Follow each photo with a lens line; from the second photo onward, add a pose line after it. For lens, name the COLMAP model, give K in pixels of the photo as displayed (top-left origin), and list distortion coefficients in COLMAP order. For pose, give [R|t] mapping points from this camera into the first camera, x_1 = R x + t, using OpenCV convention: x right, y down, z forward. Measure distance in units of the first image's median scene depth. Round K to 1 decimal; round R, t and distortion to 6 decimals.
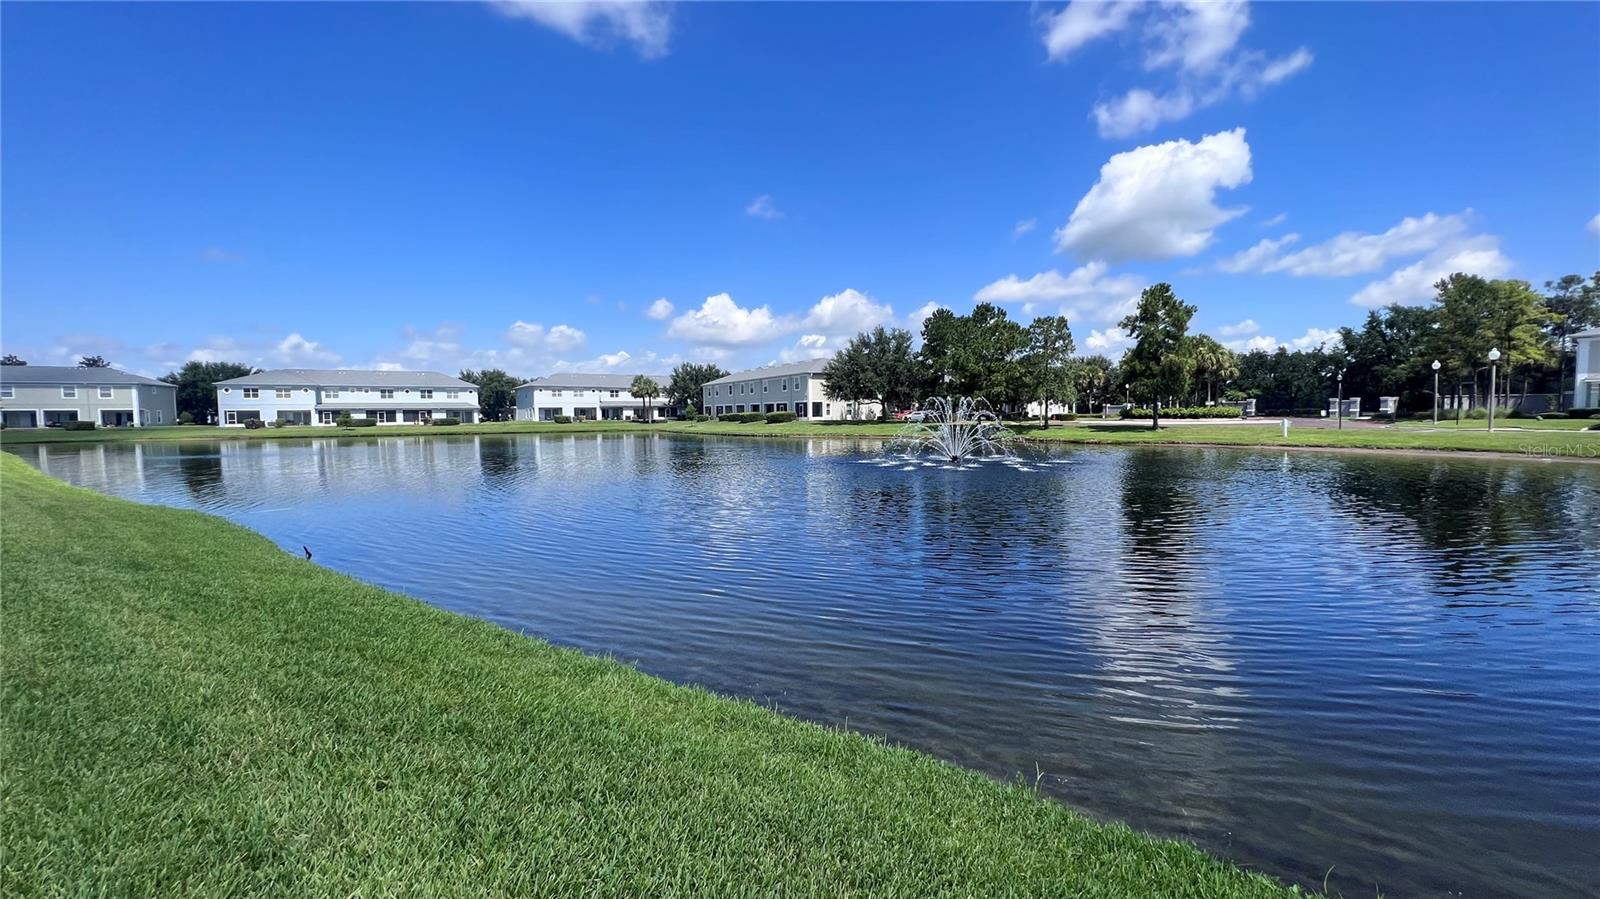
lens RADIAL K [[649.0, 0, 800.0], [0, 649.0, 449.5], [0, 0, 1]] dist [0.000531, 0.000144]
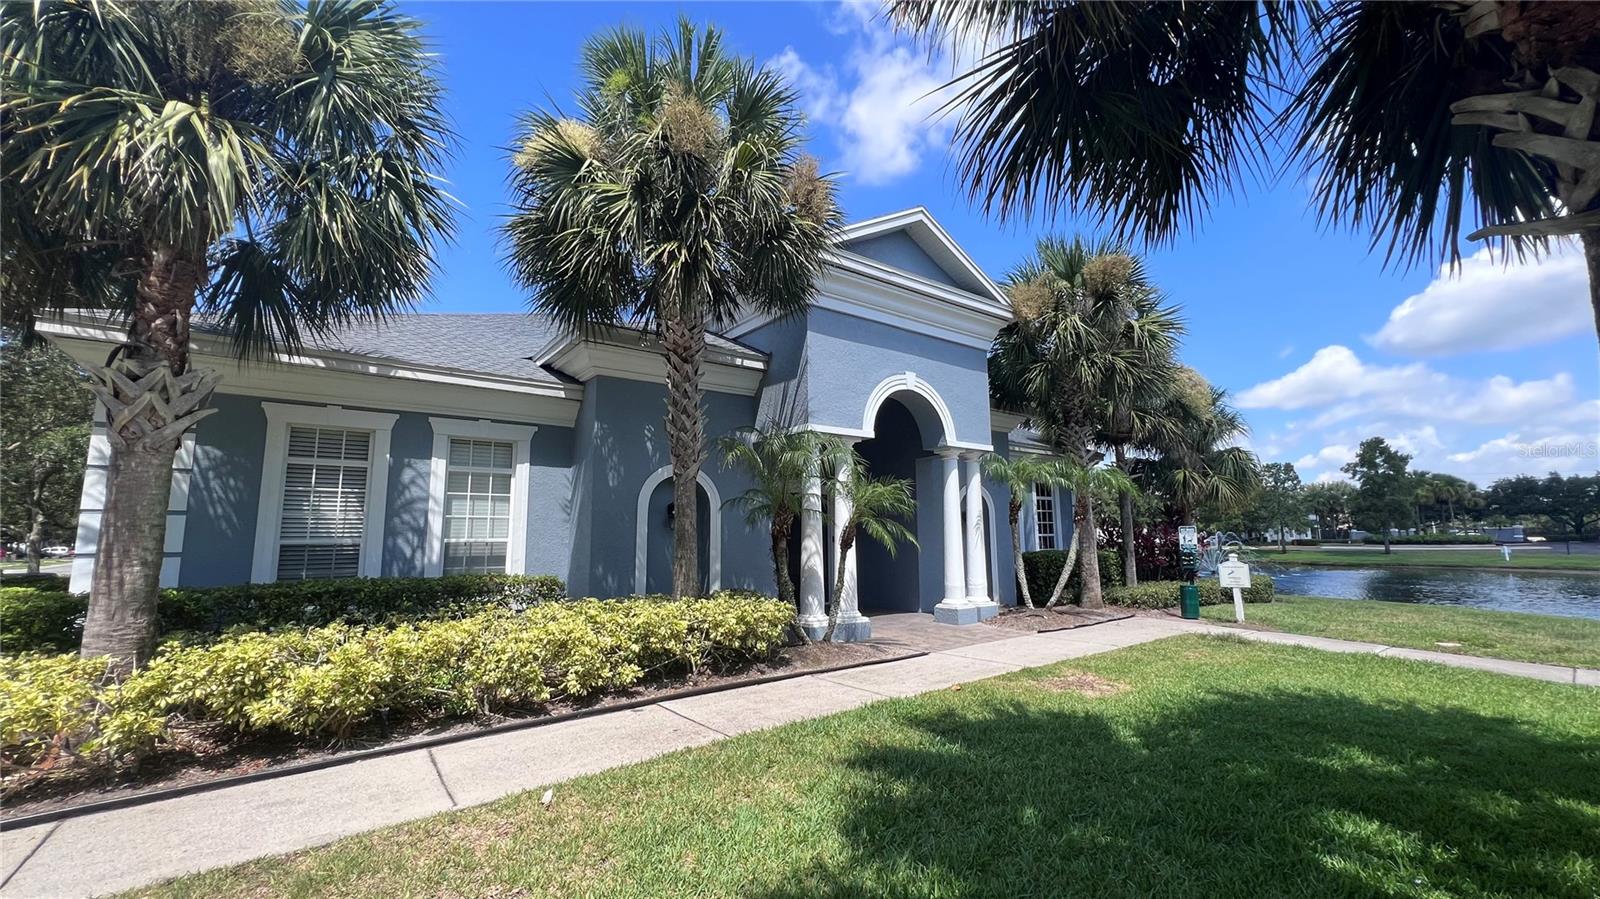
lens RADIAL K [[649.0, 0, 800.0], [0, 649.0, 449.5], [0, 0, 1]] dist [0.000531, 0.000144]
pose [[0.961451, -0.035865, -0.272627, -0.163552], [-0.016058, 0.982442, -0.185877, 0.019542], [0.274507, 0.183090, 0.943994, -0.456365]]
